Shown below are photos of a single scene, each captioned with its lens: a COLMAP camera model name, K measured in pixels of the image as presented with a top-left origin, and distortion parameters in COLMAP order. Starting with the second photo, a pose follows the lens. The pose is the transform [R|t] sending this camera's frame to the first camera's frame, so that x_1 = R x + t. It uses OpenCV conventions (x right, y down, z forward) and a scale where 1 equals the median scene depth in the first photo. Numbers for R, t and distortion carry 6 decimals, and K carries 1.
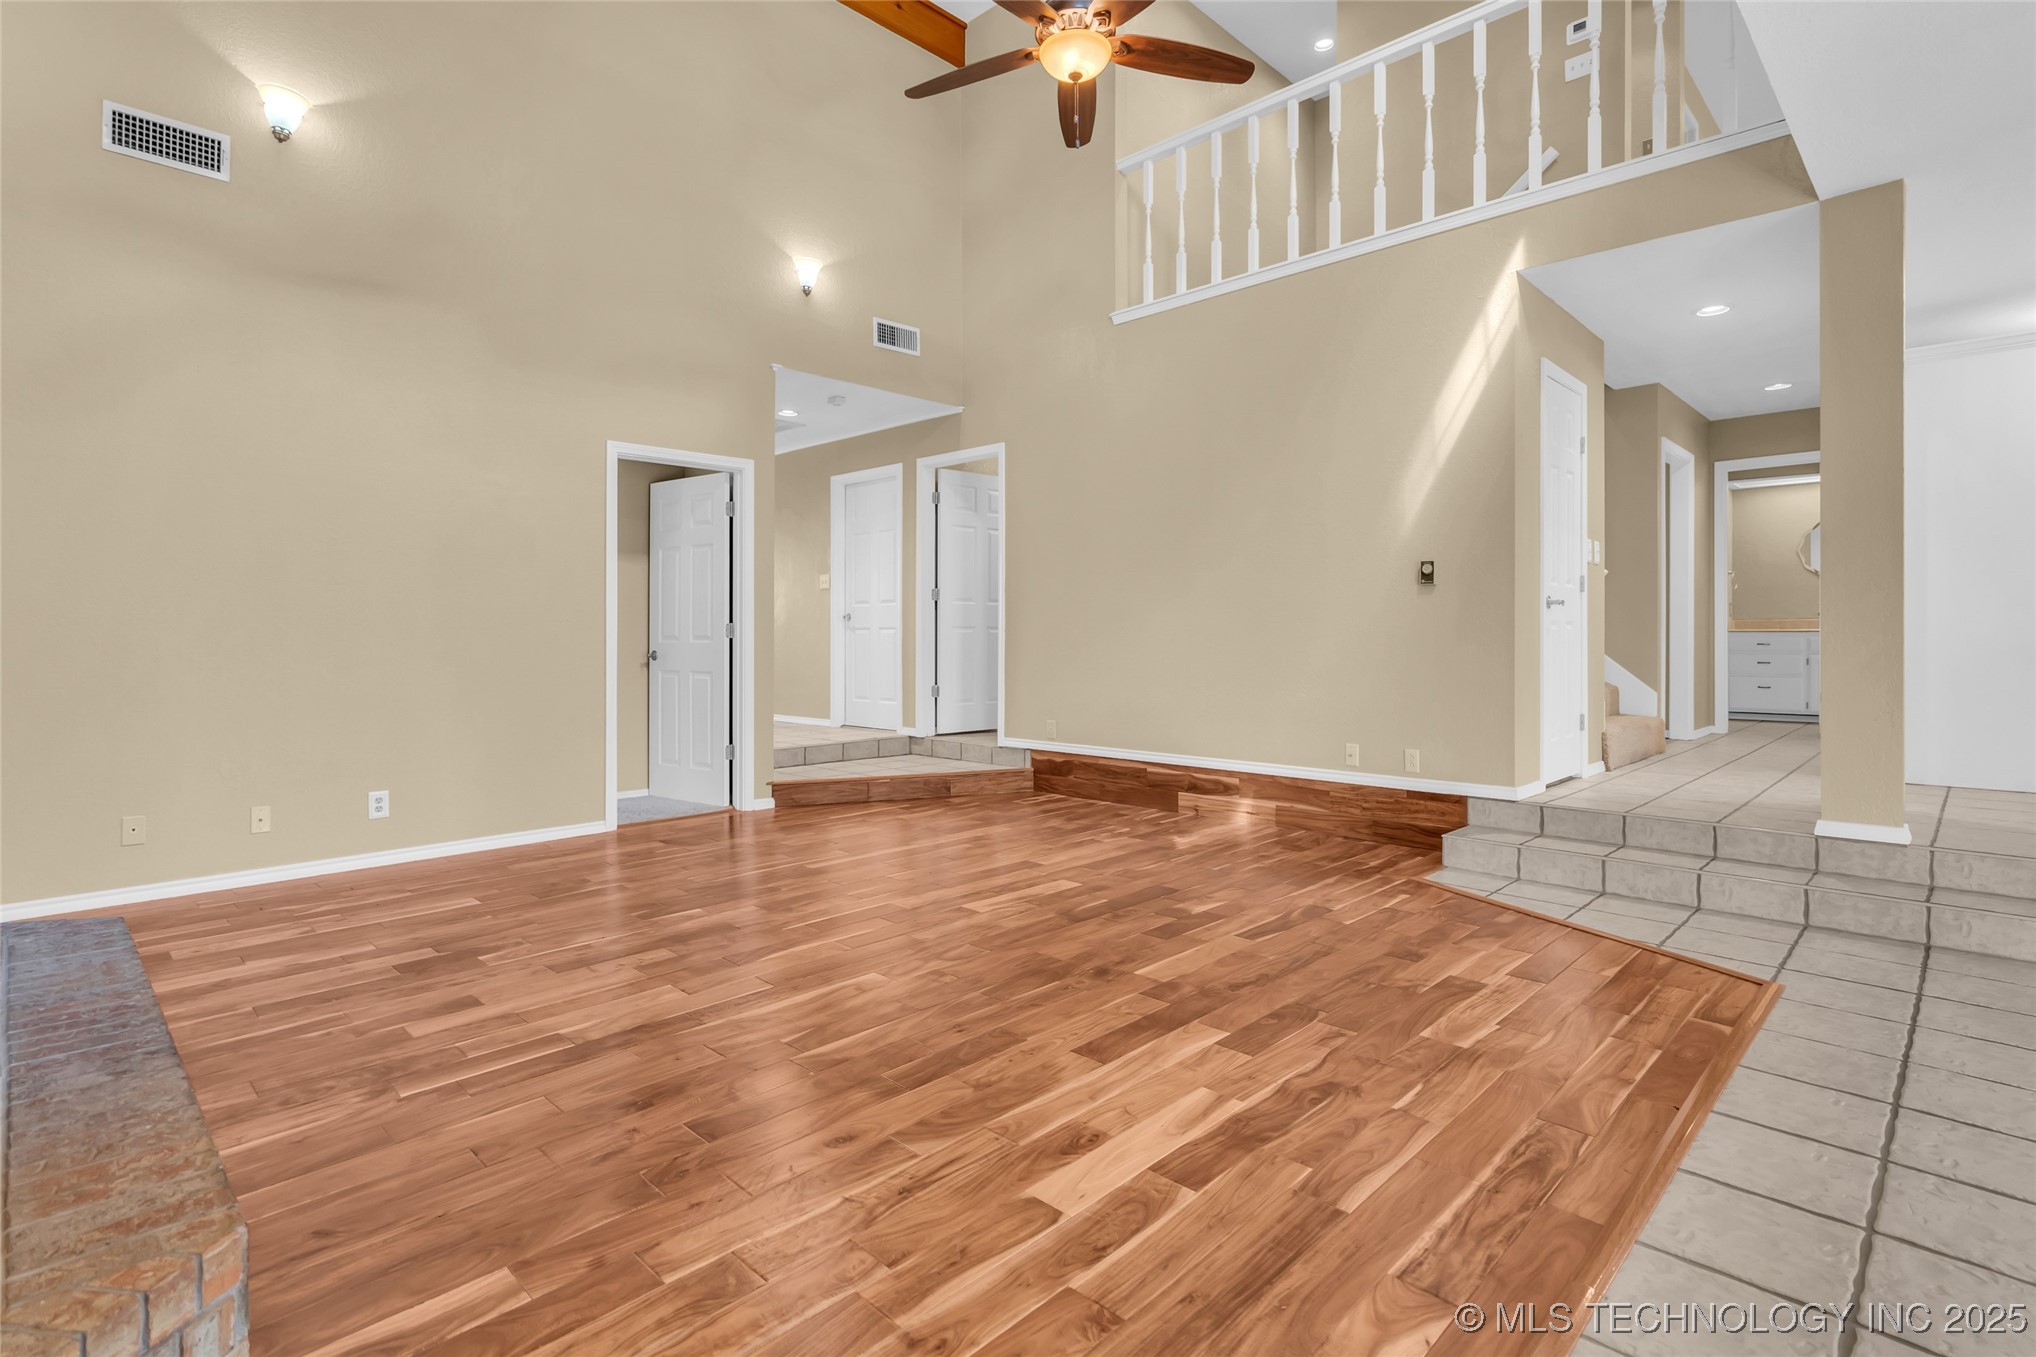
lens RADIAL K [[992.9, 0, 1010.3], [0, 992.9, 640.4], [0, 0, 1]] dist [0.002788, 0.000371]
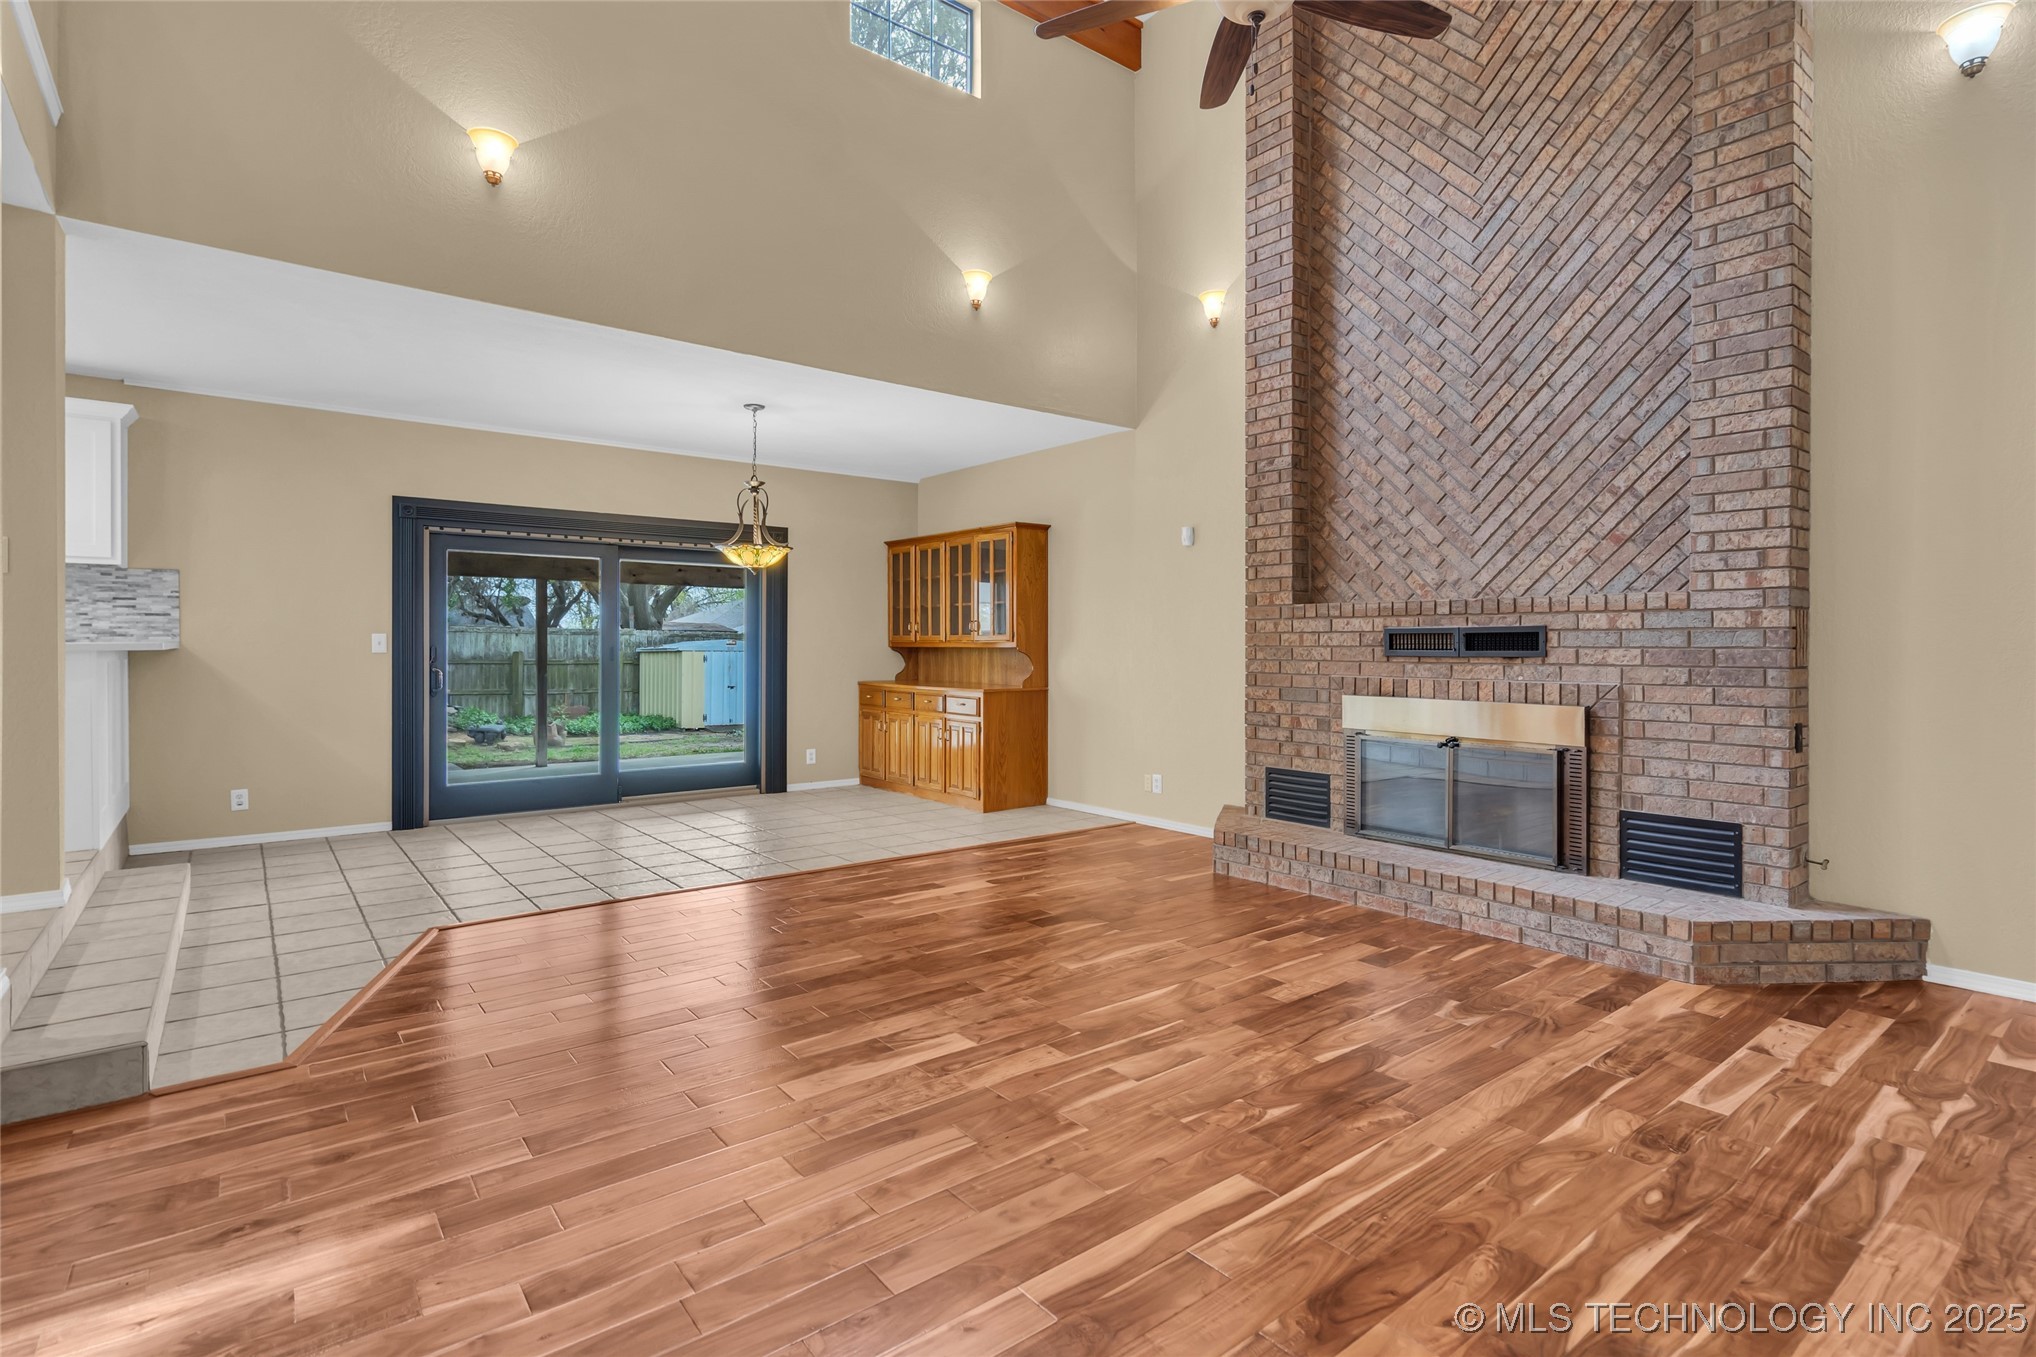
lens RADIAL K [[984.2, 0, 1020.8], [0, 984.2, 661.8], [0, 0, 1]] dist [0.001873, -0.000013]
pose [[-0.993411, -0.001995, 0.114587, -0.141387], [0.000418, 0.999779, 0.021036, -0.040065], [-0.114603, 0.020945, -0.993190, 1.467553]]
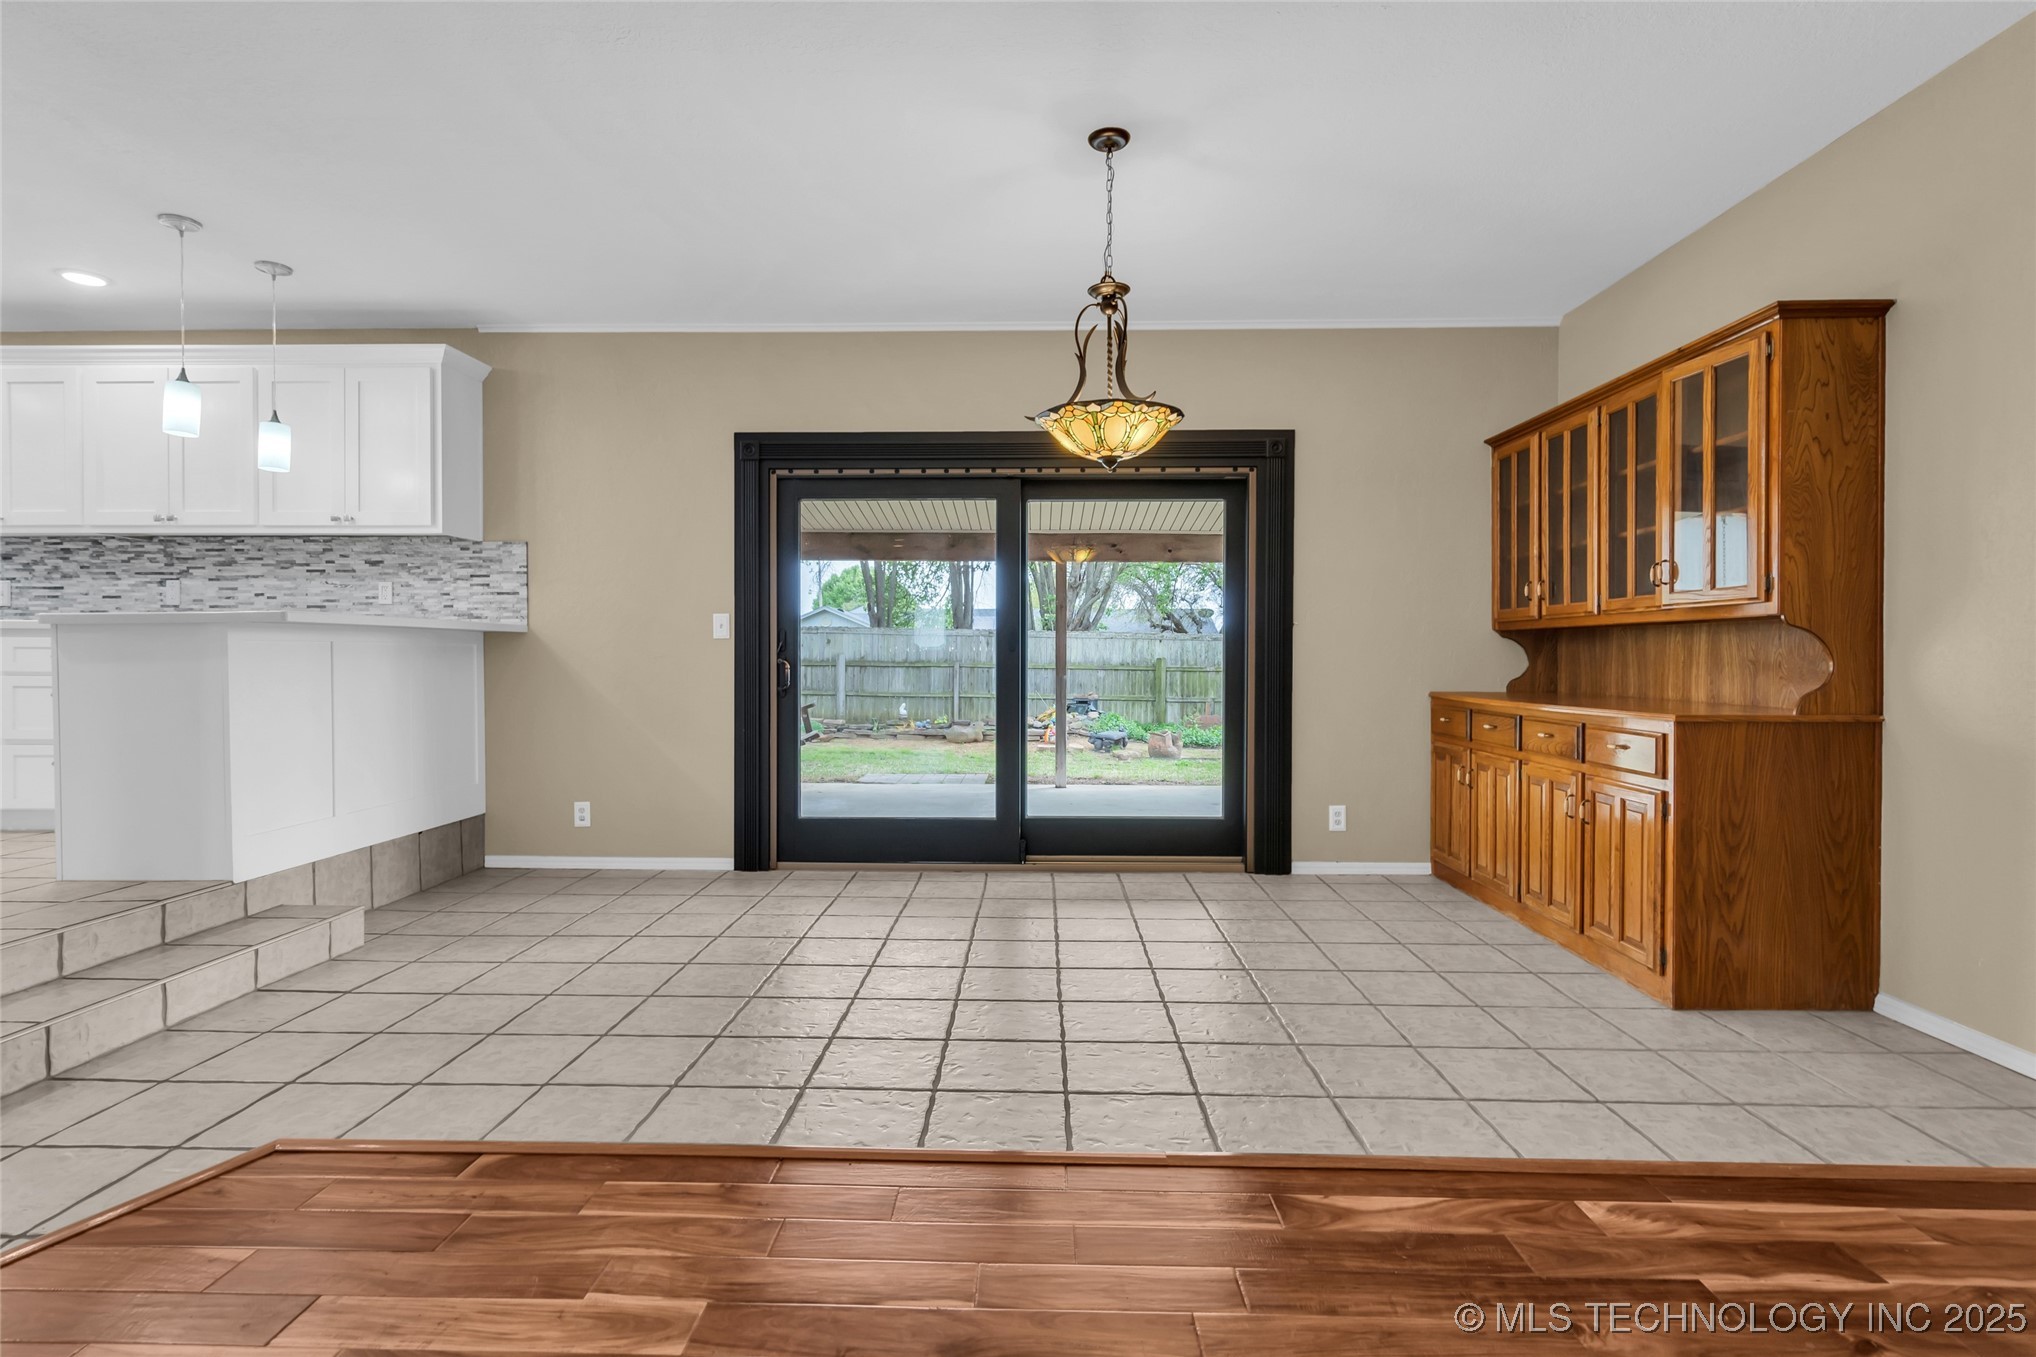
lens RADIAL K [[968.9, 0, 1014.4], [0, 968.9, 669.6], [0, 0, 1]] dist [0.001024, 0.000197]
pose [[-0.685582, -0.008492, 0.727946, -0.072588], [0.003277, 0.999886, 0.014751, -0.005210], [-0.727988, 0.012498, -0.685476, 0.698011]]
